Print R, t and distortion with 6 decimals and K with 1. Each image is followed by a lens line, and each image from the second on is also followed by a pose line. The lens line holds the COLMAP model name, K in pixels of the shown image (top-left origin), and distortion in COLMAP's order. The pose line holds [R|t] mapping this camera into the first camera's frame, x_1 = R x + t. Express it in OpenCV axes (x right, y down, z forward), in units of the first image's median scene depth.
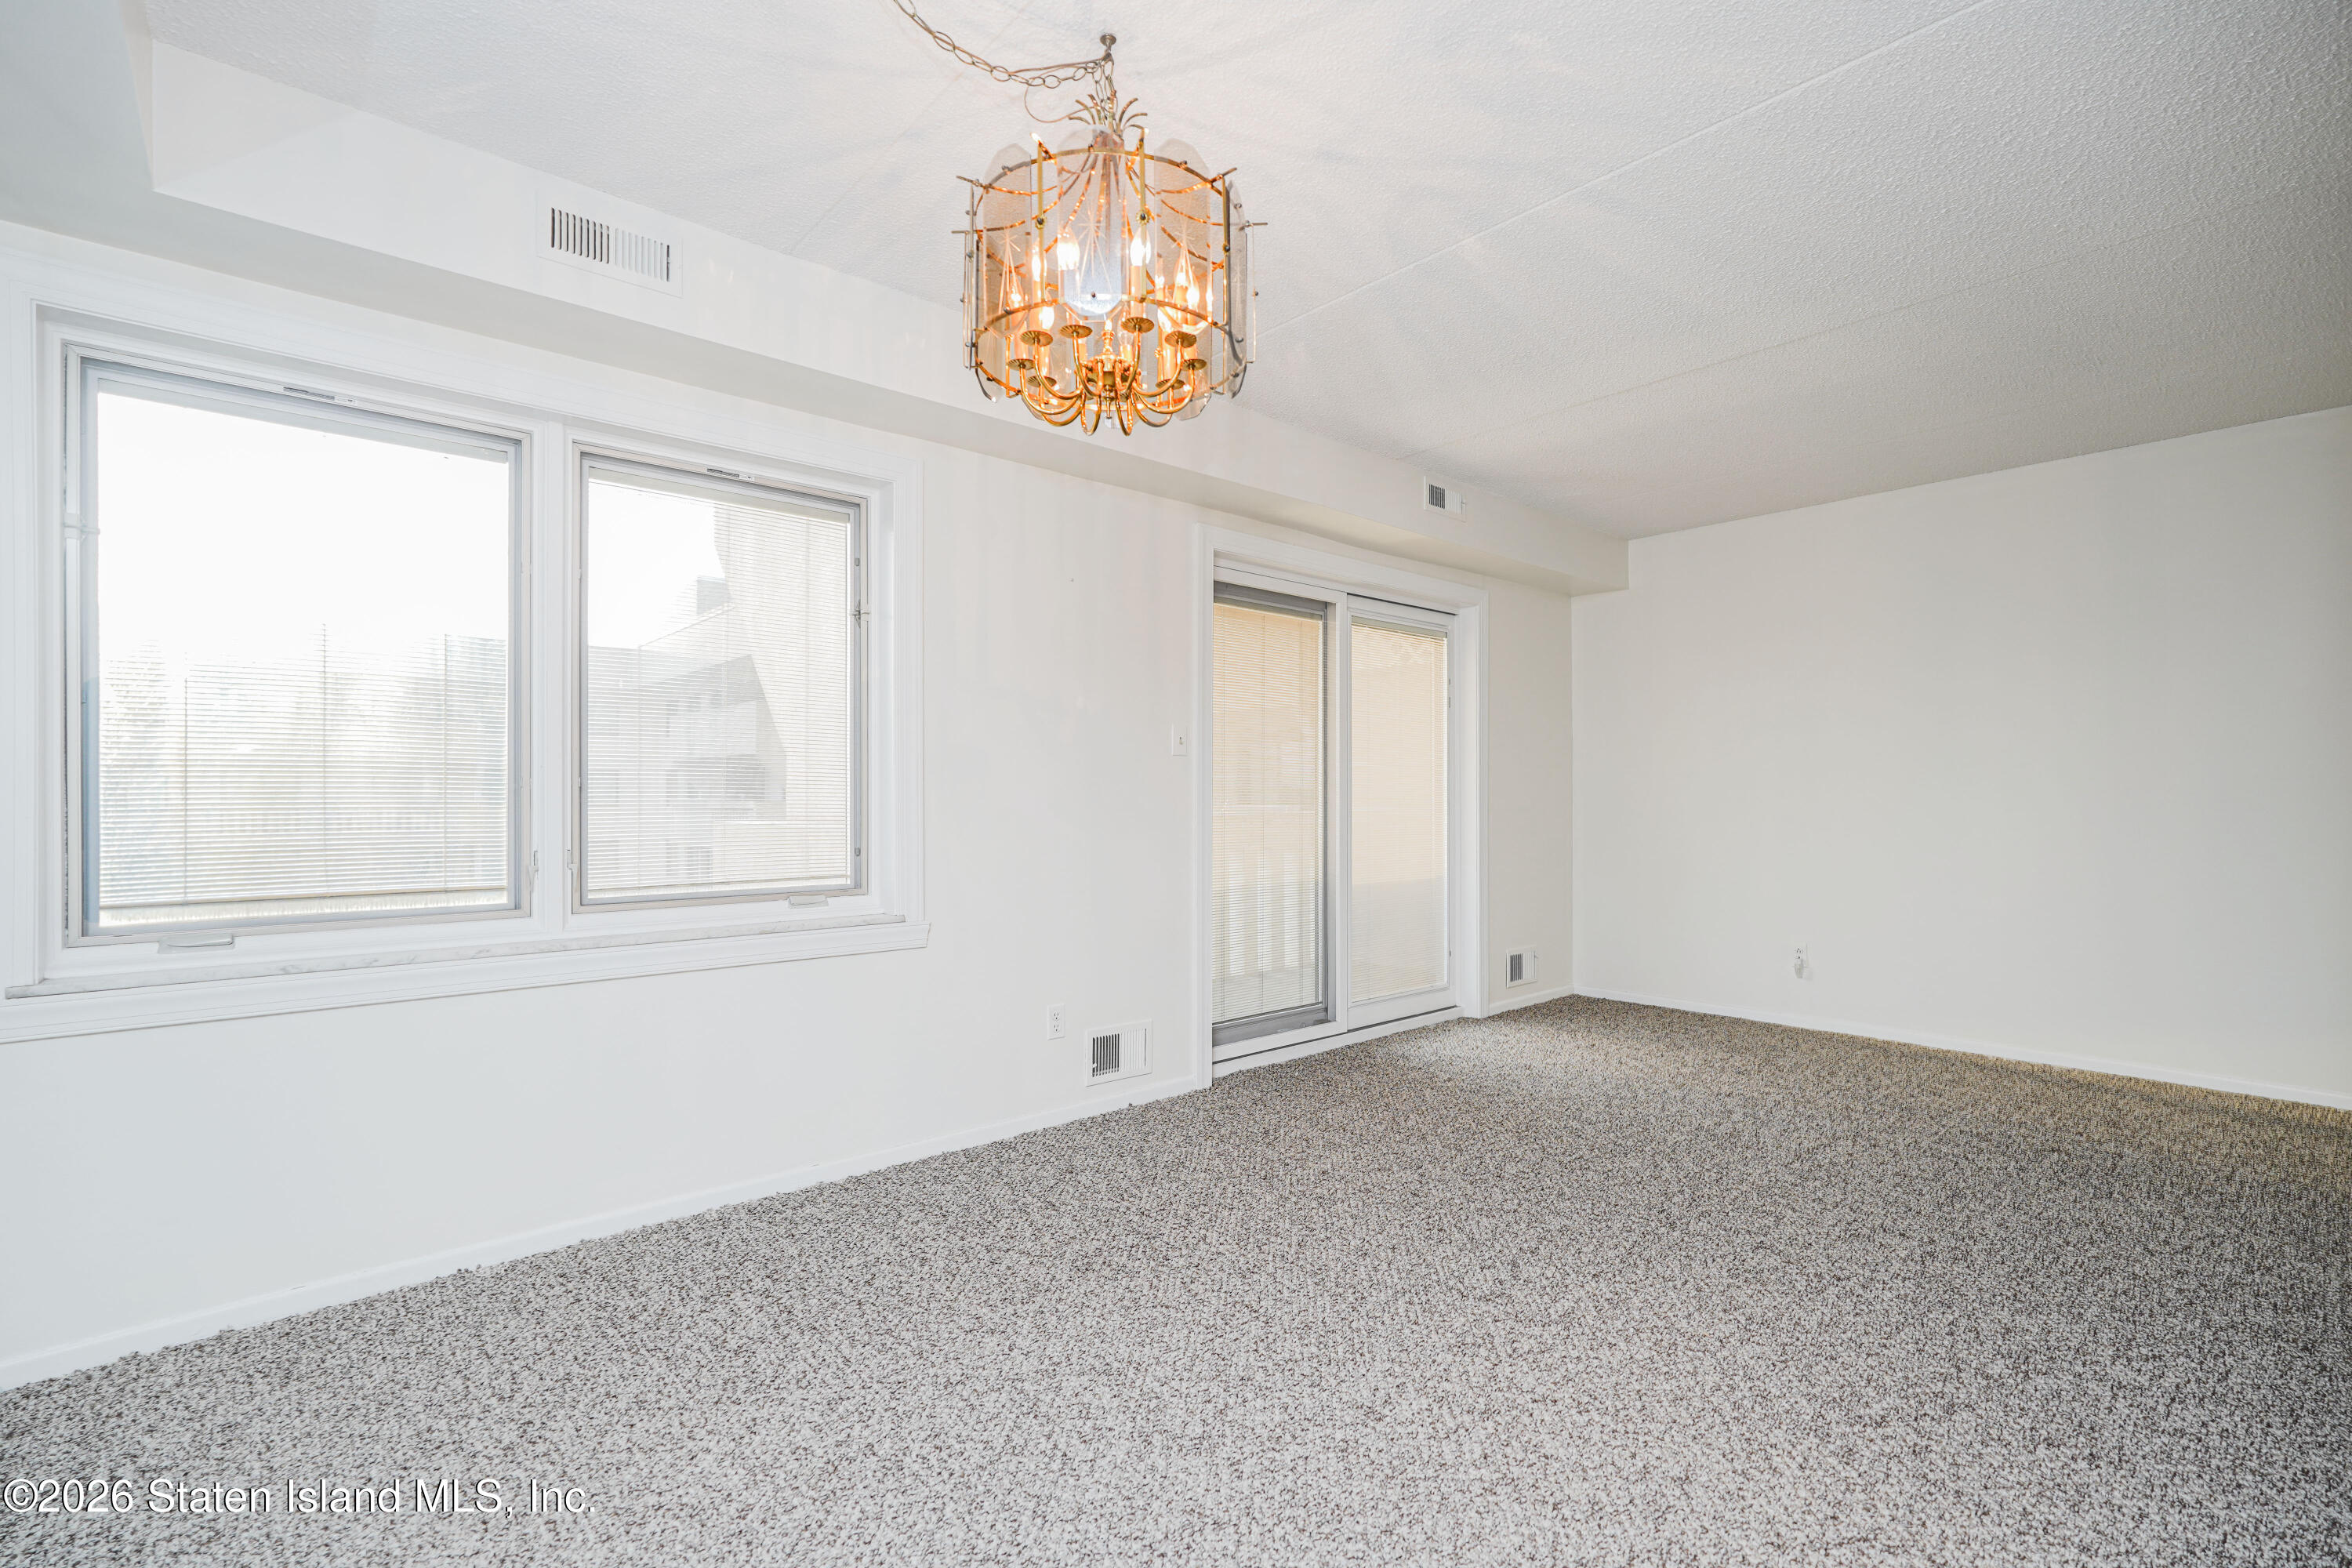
lens RADIAL K [[1055.2, 0, 1171.1], [0, 1055.2, 791.2], [0, 0, 1]] dist [-0.013604, 0.007954]
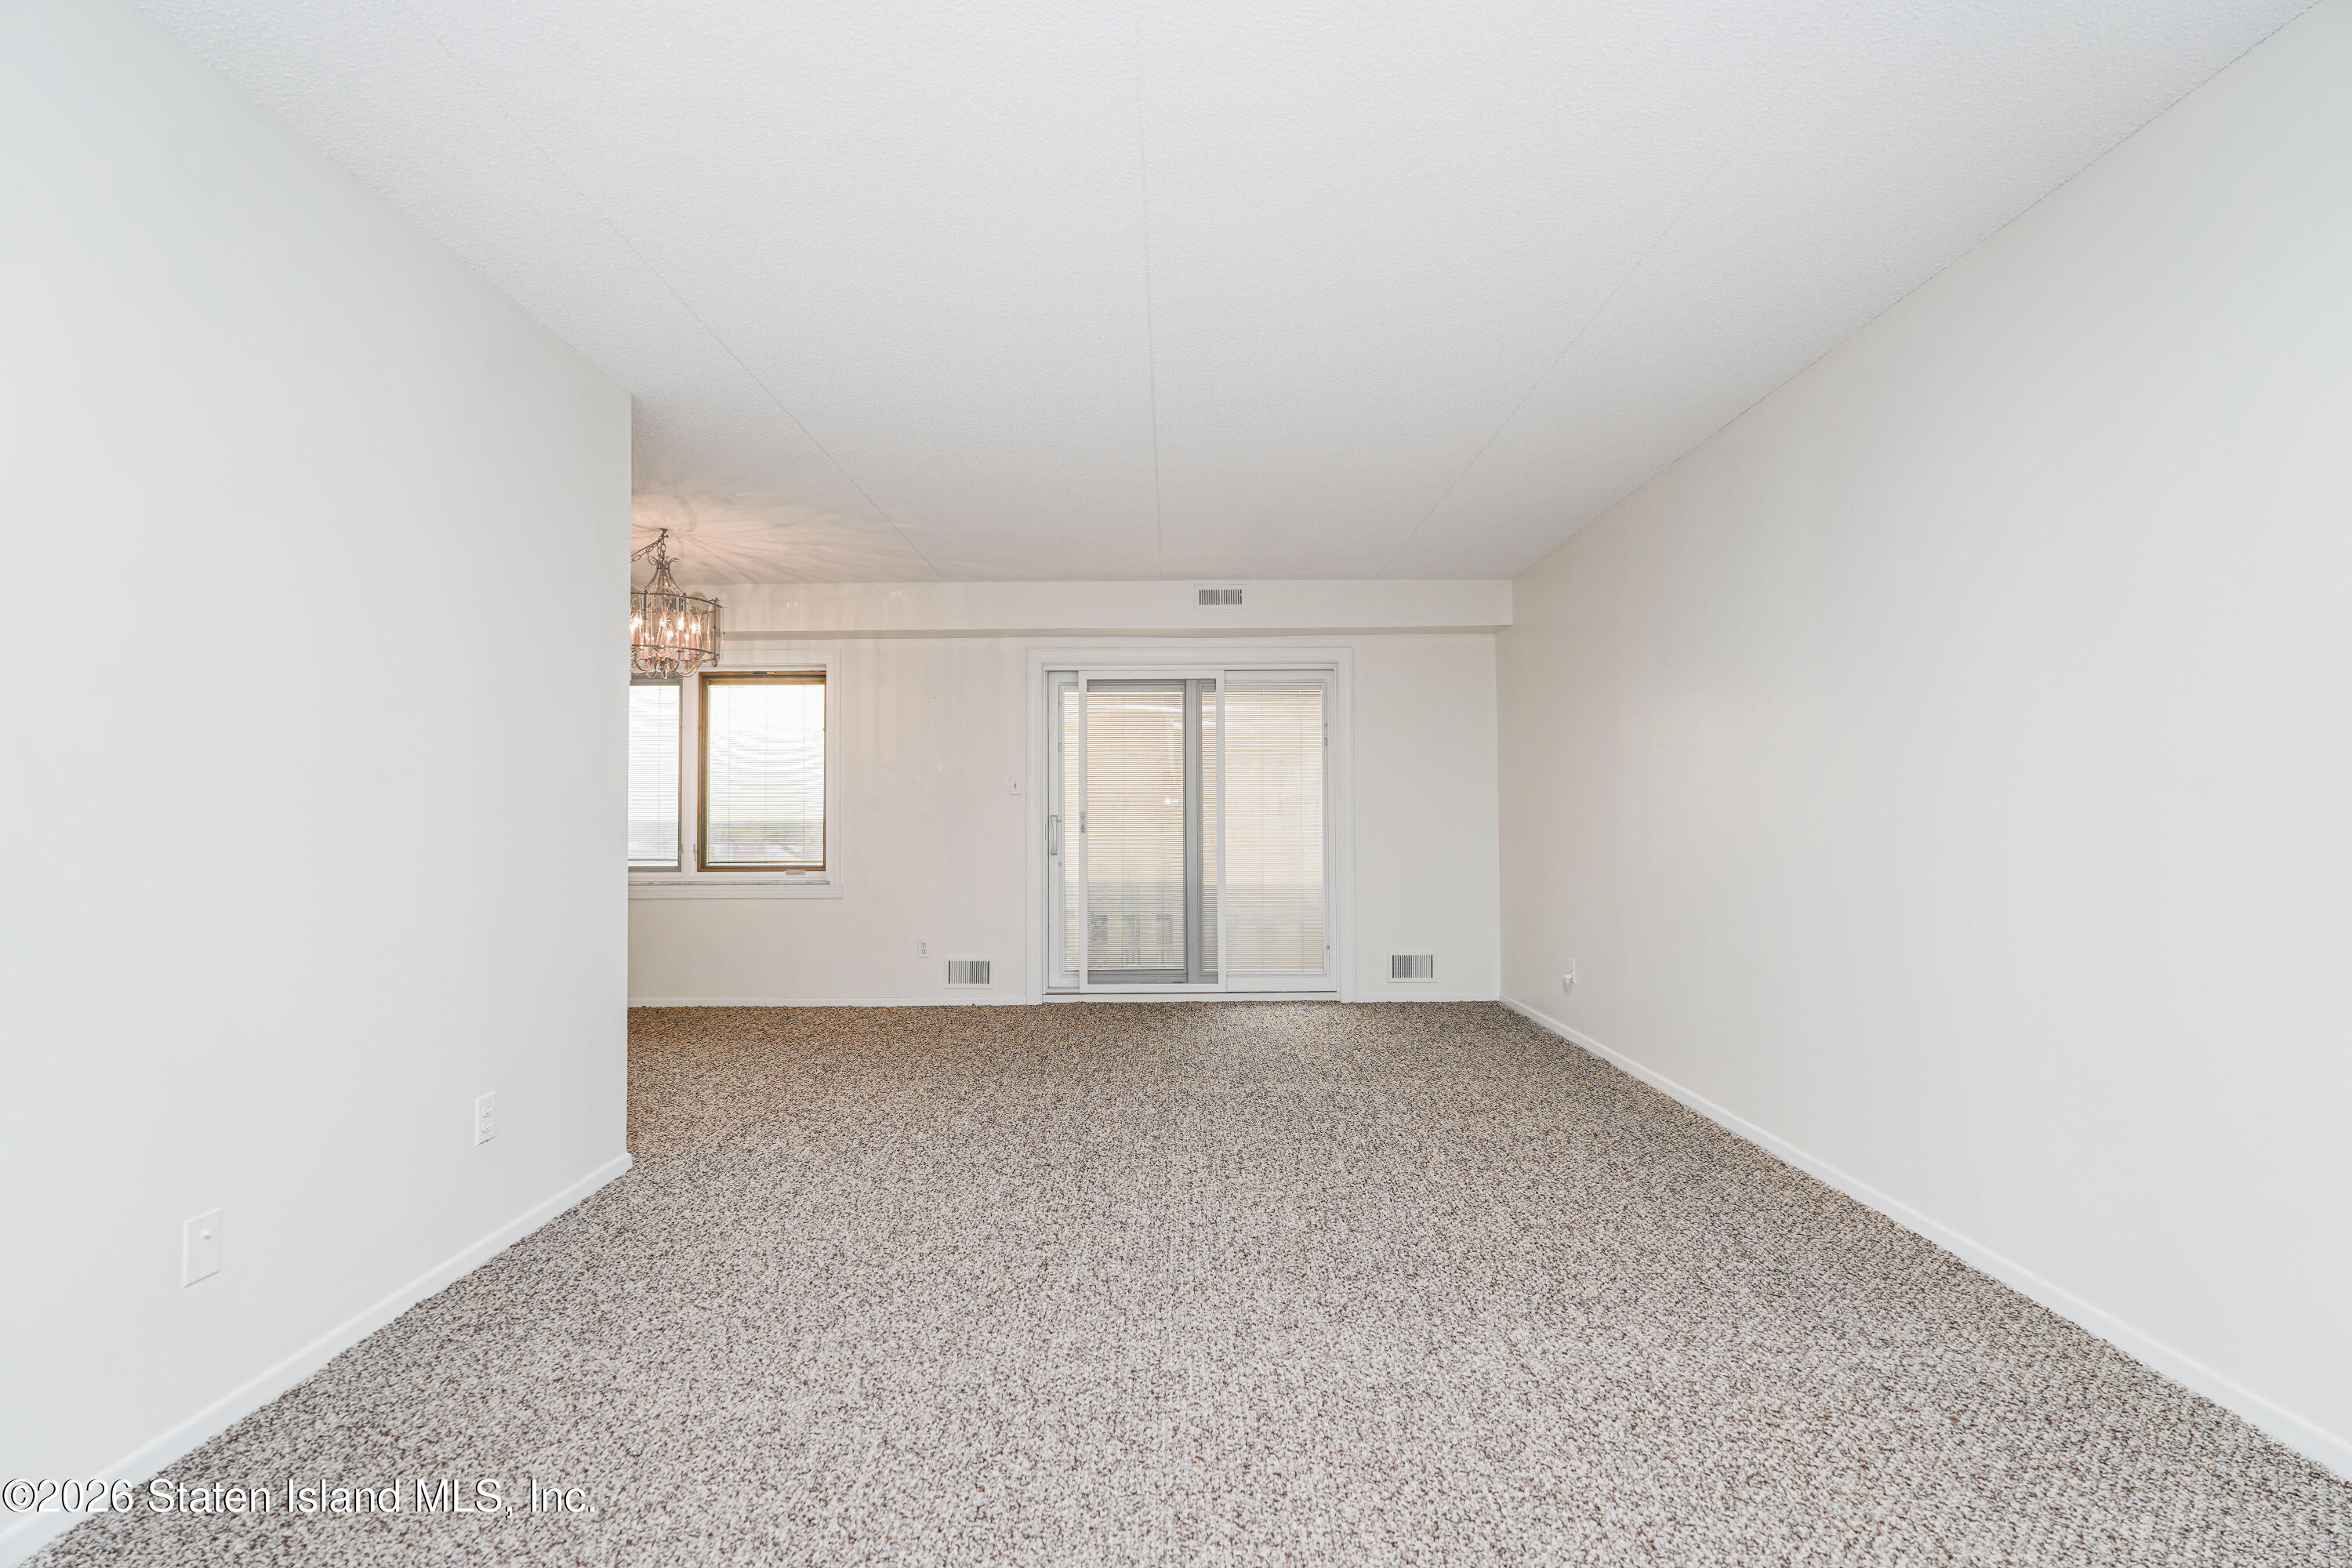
lens RADIAL K [[1049.6, 0, 1190.7], [0, 1049.6, 798.2], [0, 0, 1]] dist [-0.019793, 0.013978]
pose [[0.768934, -0.016589, -0.639113, 1.791165], [0.010419, 0.999856, -0.013417, -0.005532], [0.639243, 0.003658, 0.768996, -0.101705]]
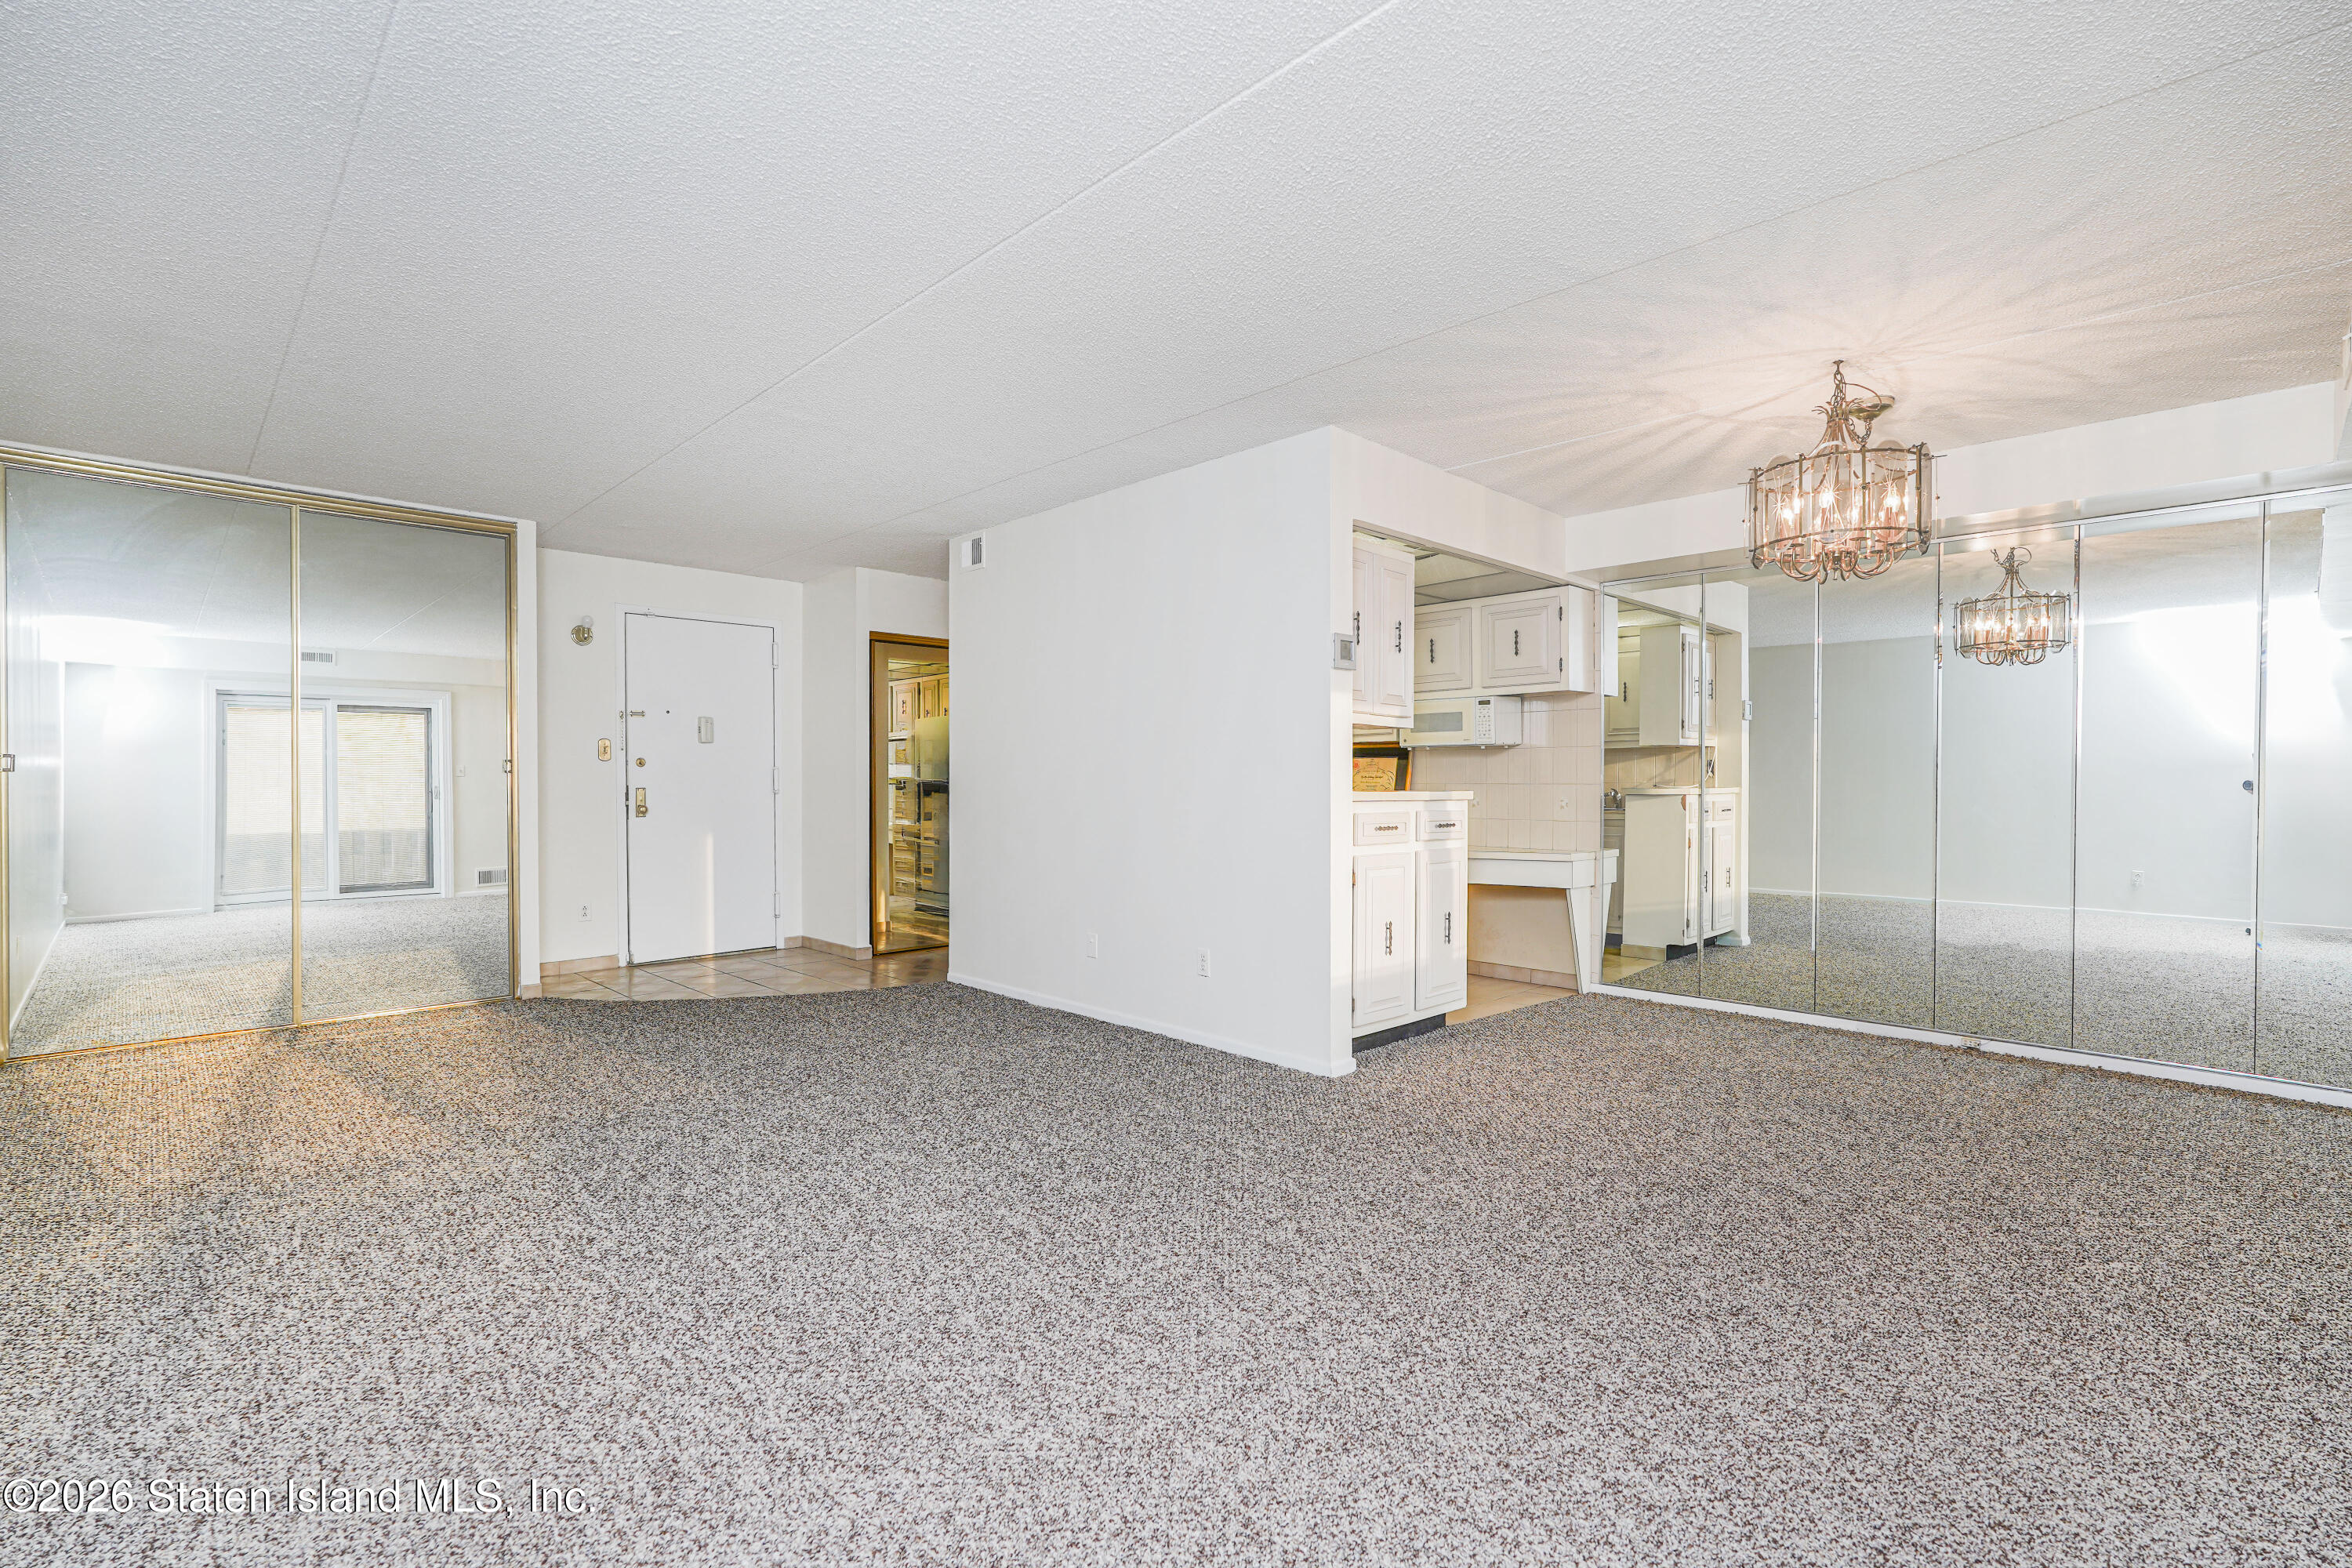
lens RADIAL K [[1072.2, 0, 1176.0], [0, 1072.2, 784.0], [0, 0, 1]] dist [-0.002275, 0.000315]
pose [[-0.997903, -0.000551, -0.064732, 0.813172], [-0.000448, 0.999999, -0.001605, -0.005378], [0.064733, -0.001572, -0.997901, 1.912937]]
